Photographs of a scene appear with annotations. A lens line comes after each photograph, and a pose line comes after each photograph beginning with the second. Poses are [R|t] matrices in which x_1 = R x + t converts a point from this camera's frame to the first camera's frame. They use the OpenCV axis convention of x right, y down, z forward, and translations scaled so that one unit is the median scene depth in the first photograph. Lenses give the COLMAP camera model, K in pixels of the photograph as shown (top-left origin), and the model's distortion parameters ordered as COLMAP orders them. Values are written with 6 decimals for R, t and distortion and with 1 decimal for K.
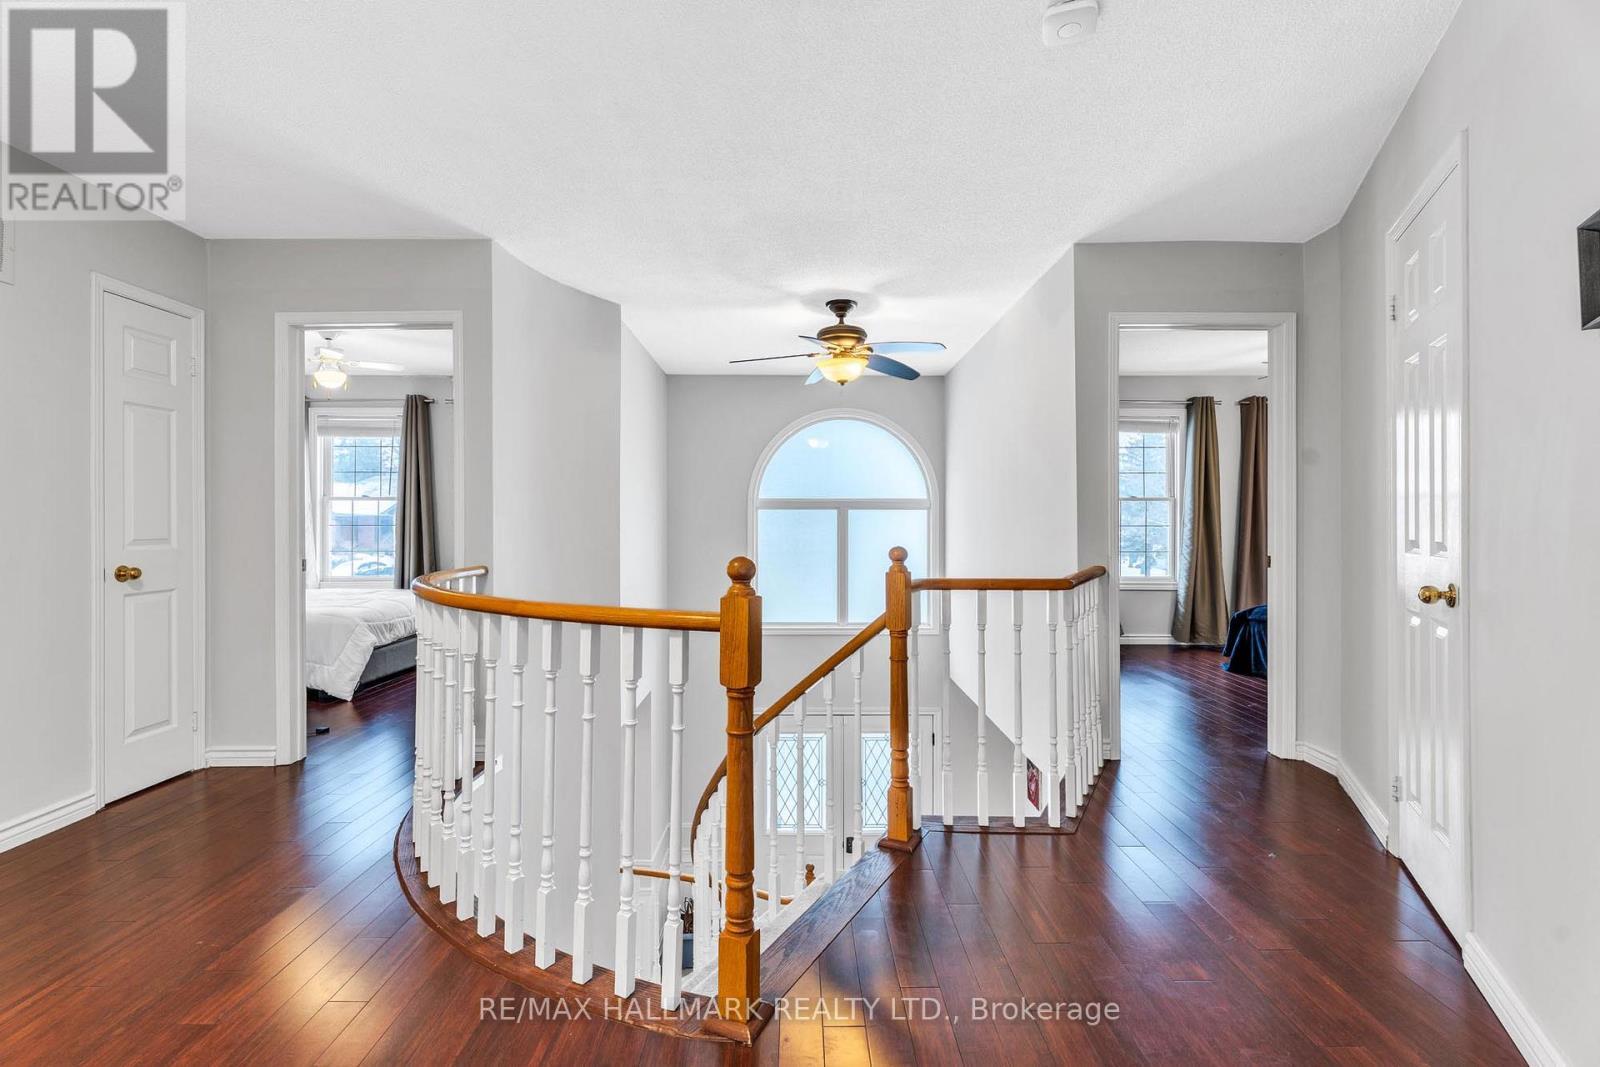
lens RADIAL K [[738.0, 0, 811.5], [0, 738.0, 530.5], [0, 0, 1]] dist [0.008229, 0.000438]
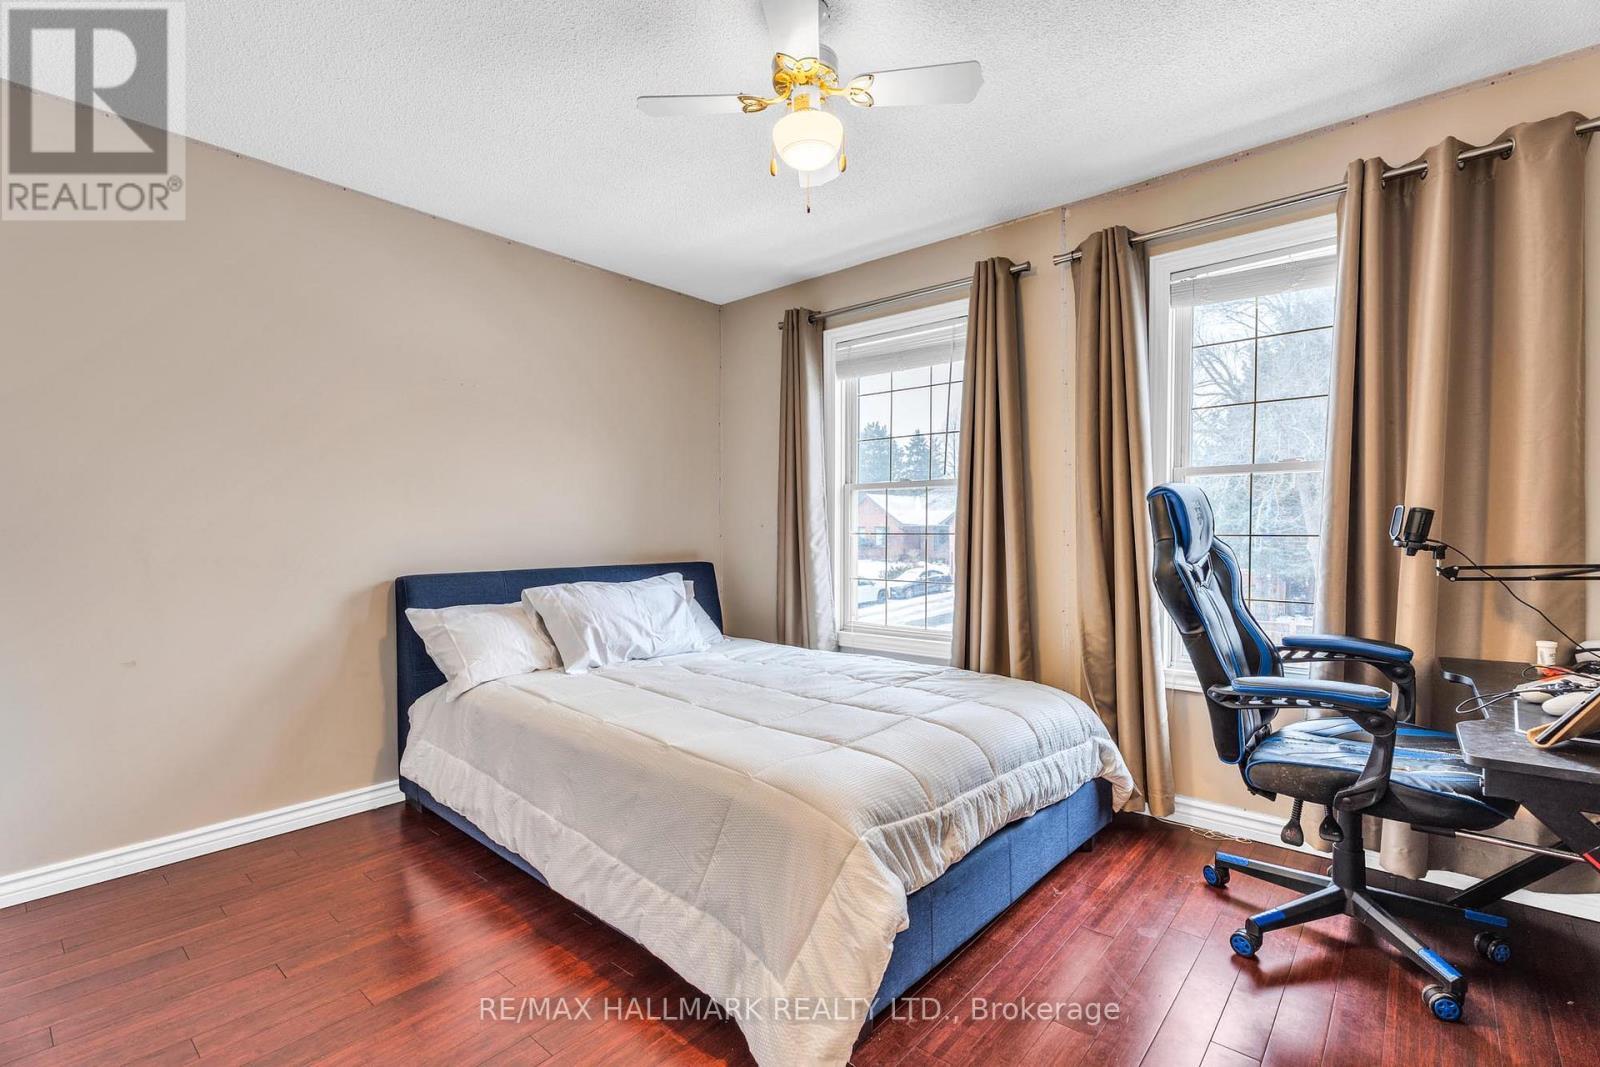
lens RADIAL K [[738.0, 0, 811.5], [0, 738.0, 530.5], [0, 0, 1]] dist [0.008229, 0.000438]
pose [[0.765280, -0.003749, -0.643686, -0.310421], [-0.004711, 0.999924, -0.011426, -0.001968], [0.643680, 0.011777, 0.765204, 0.547715]]
